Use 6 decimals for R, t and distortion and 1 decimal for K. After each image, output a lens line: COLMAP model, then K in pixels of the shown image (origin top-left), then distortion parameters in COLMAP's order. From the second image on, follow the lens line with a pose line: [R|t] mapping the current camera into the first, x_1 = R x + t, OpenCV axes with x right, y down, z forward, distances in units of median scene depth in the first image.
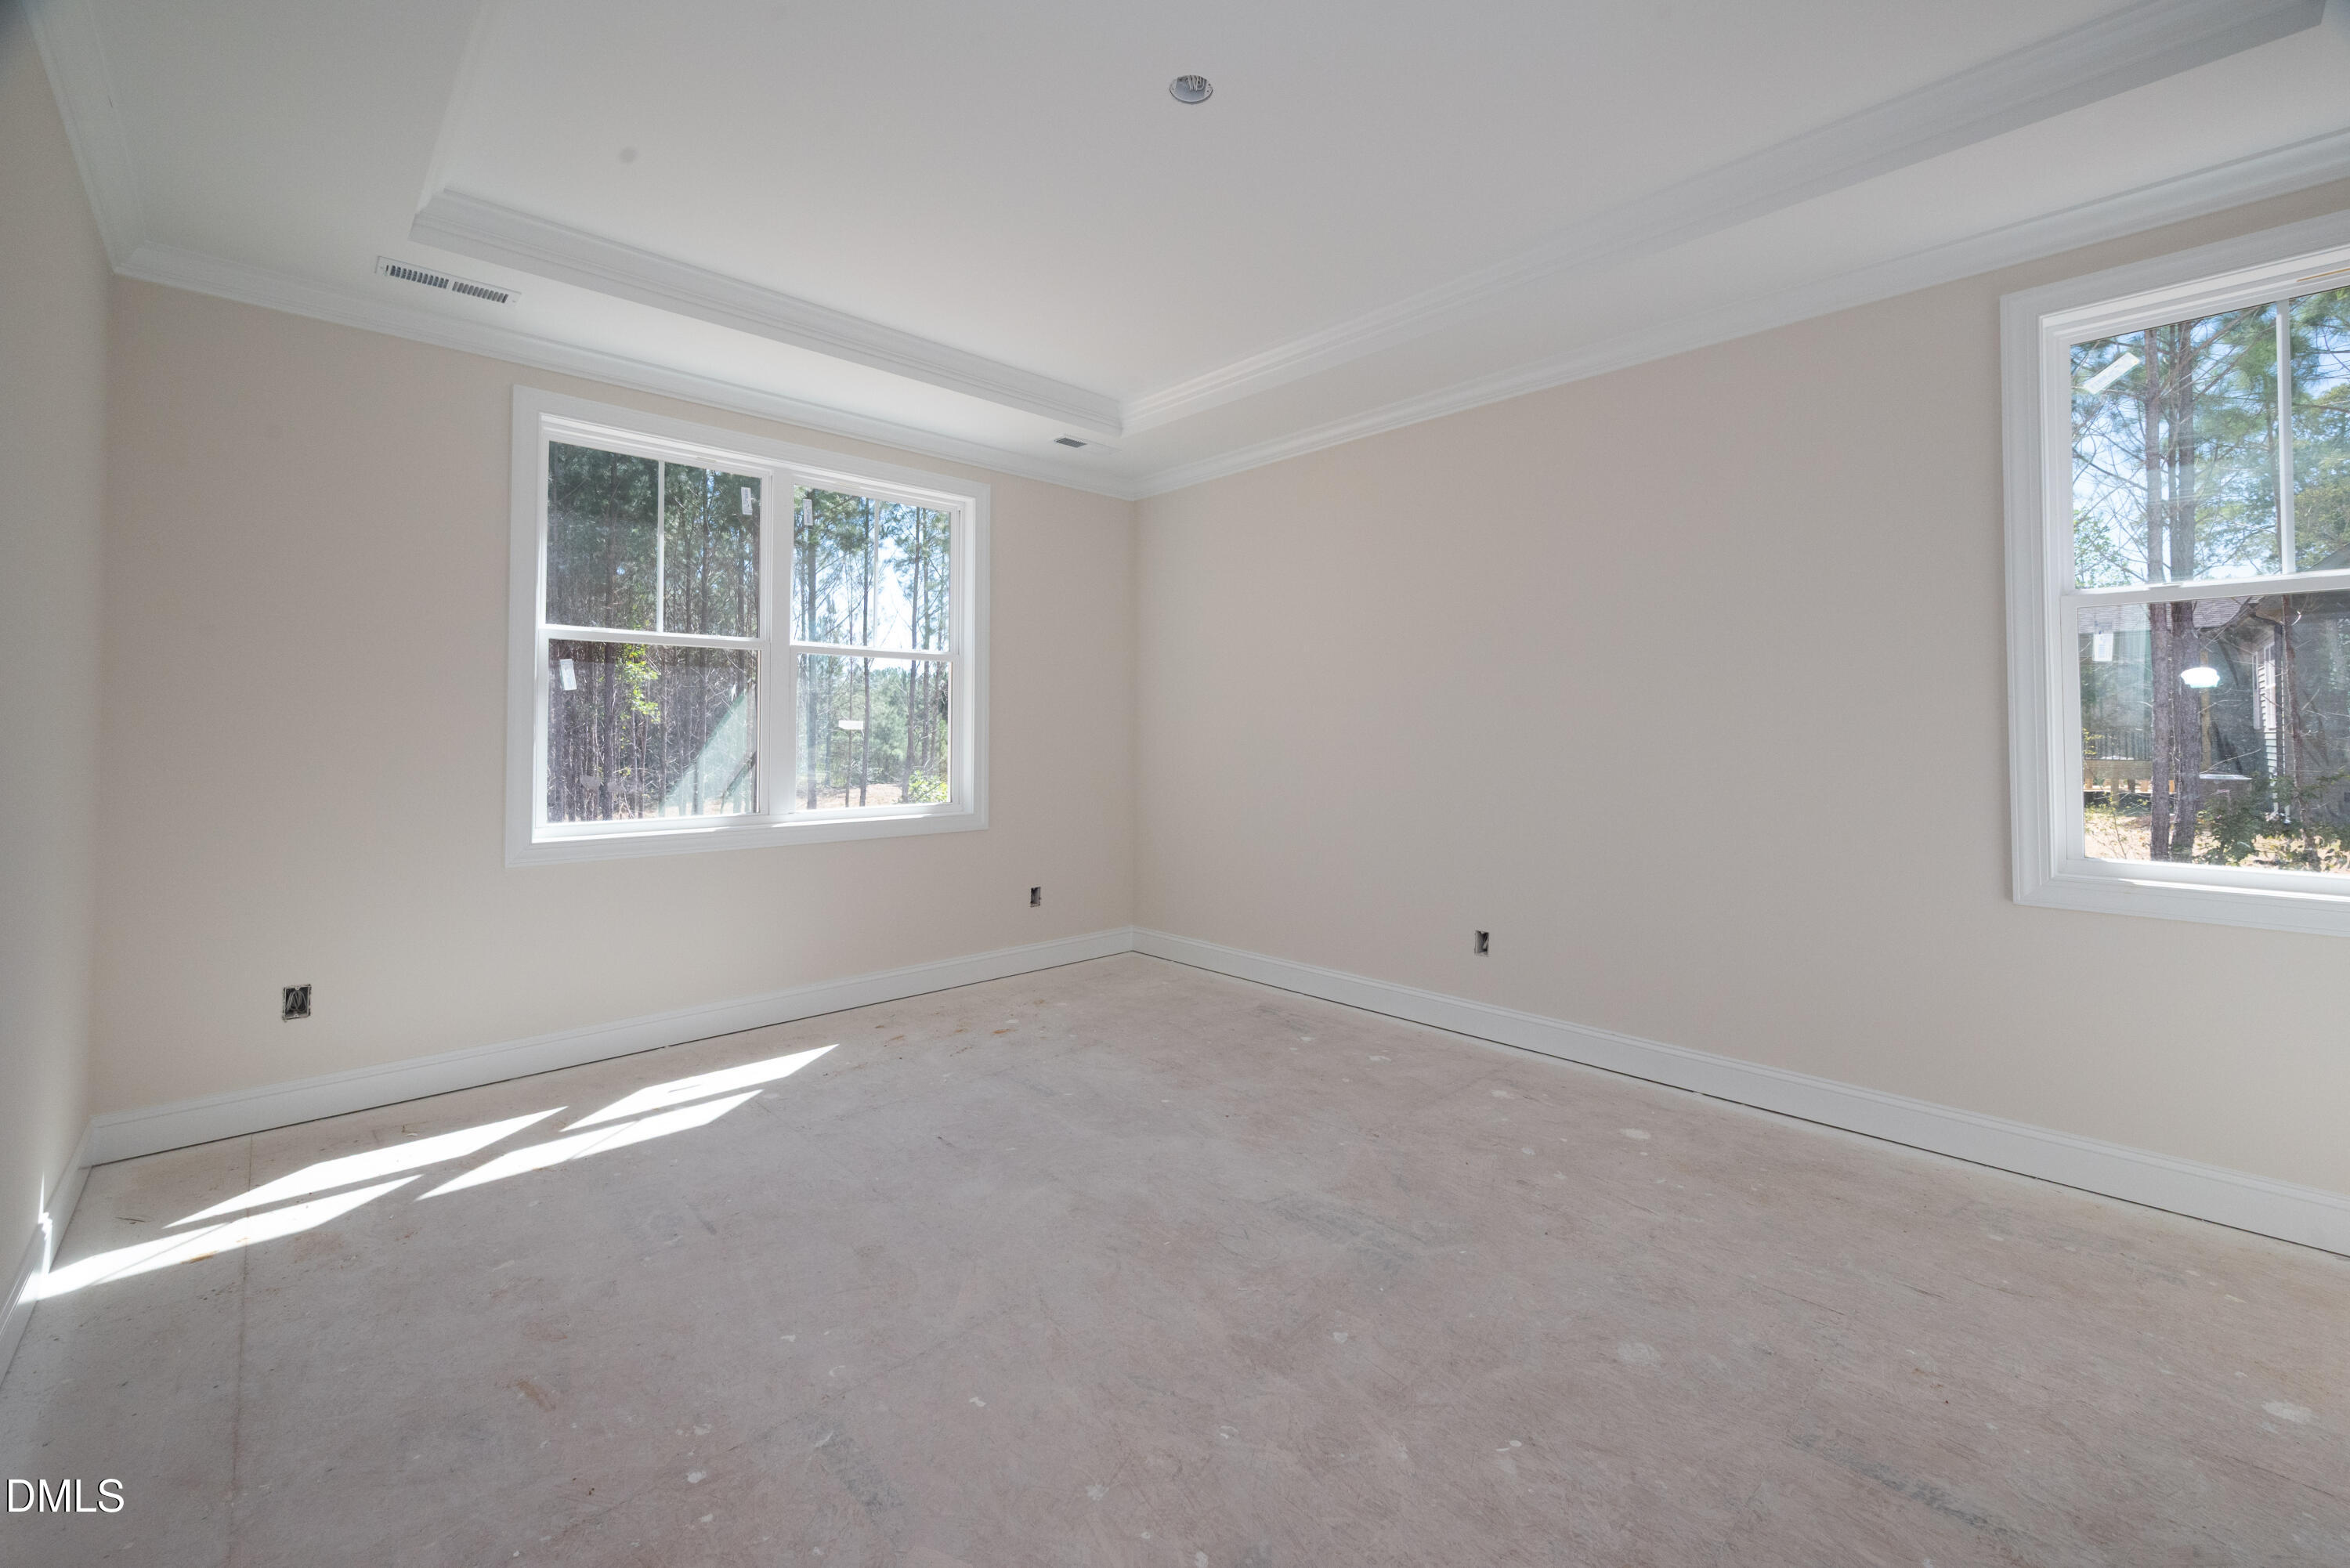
lens RADIAL K [[946.8, 0, 1152.8], [0, 946.8, 717.5], [0, 0, 1]] dist [-0.005932, -0.000148]
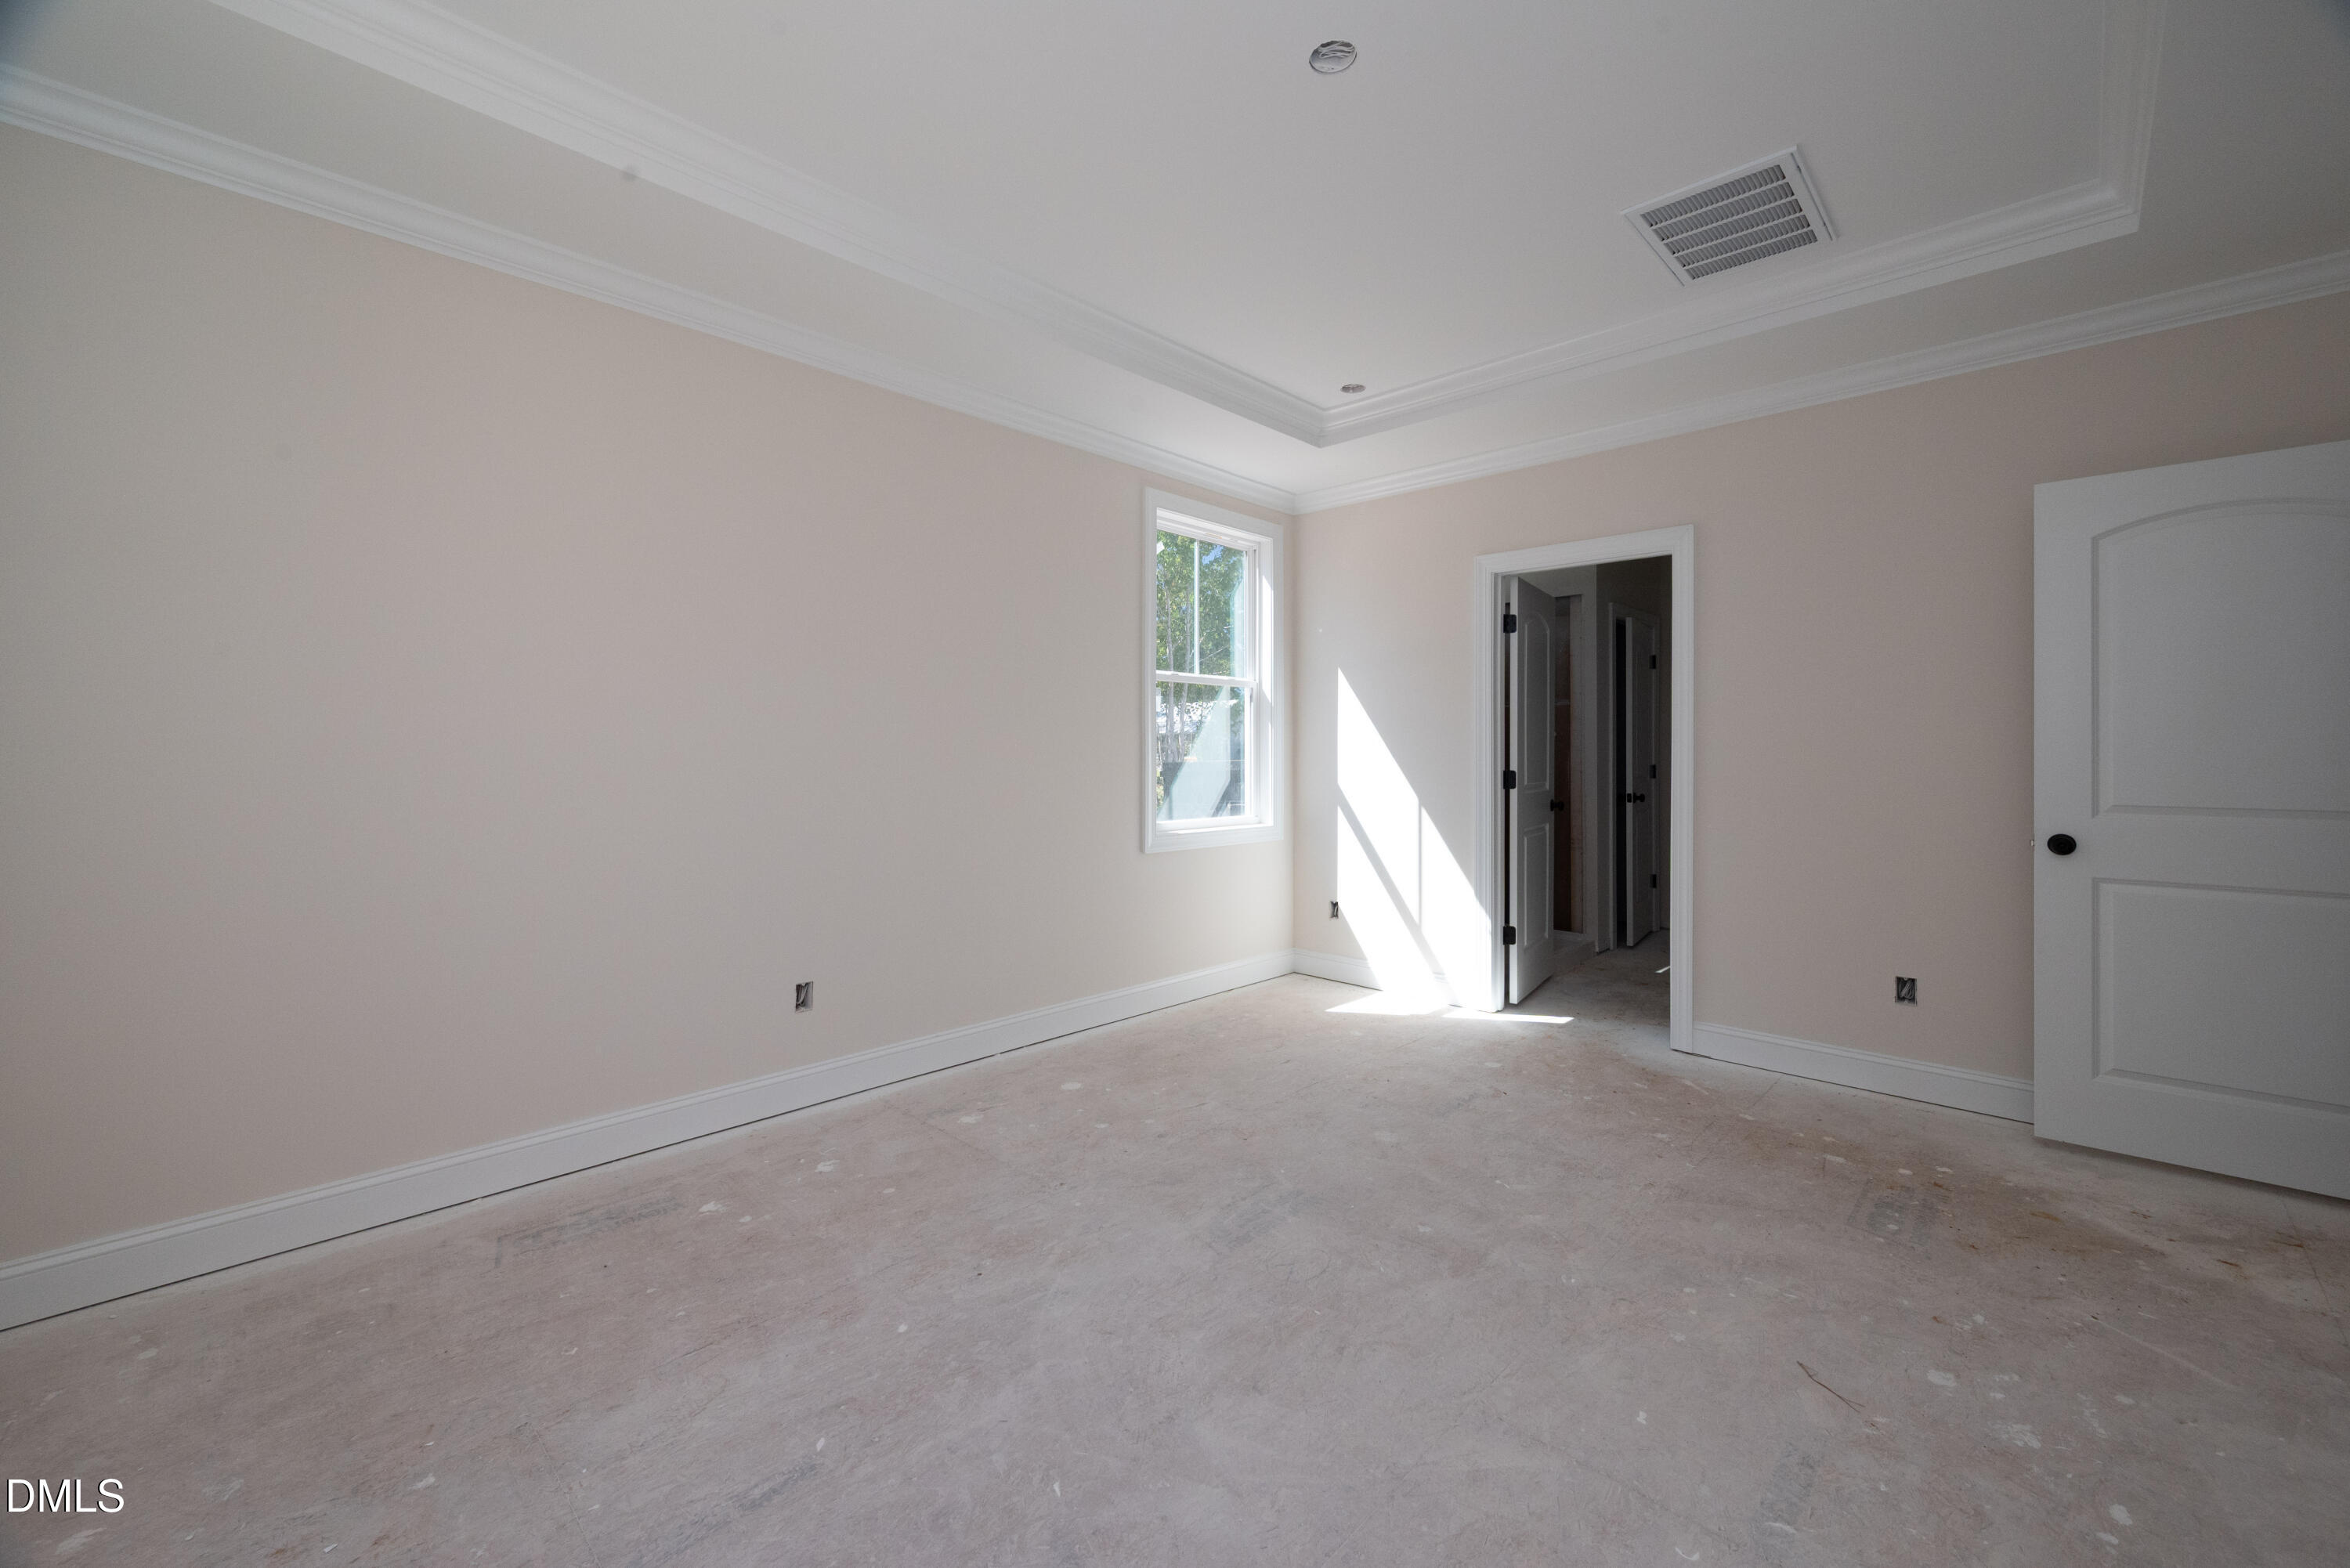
lens RADIAL K [[946.8, 0, 1173.7], [0, 946.8, 768.9], [0, 0, 1]] dist [-0.005932, -0.000148]
pose [[-0.055709, -0.018696, 0.998272, -0.842909], [-0.016237, 0.999709, 0.017817, 0.015335], [-0.998315, -0.015216, -0.055996, 1.146867]]
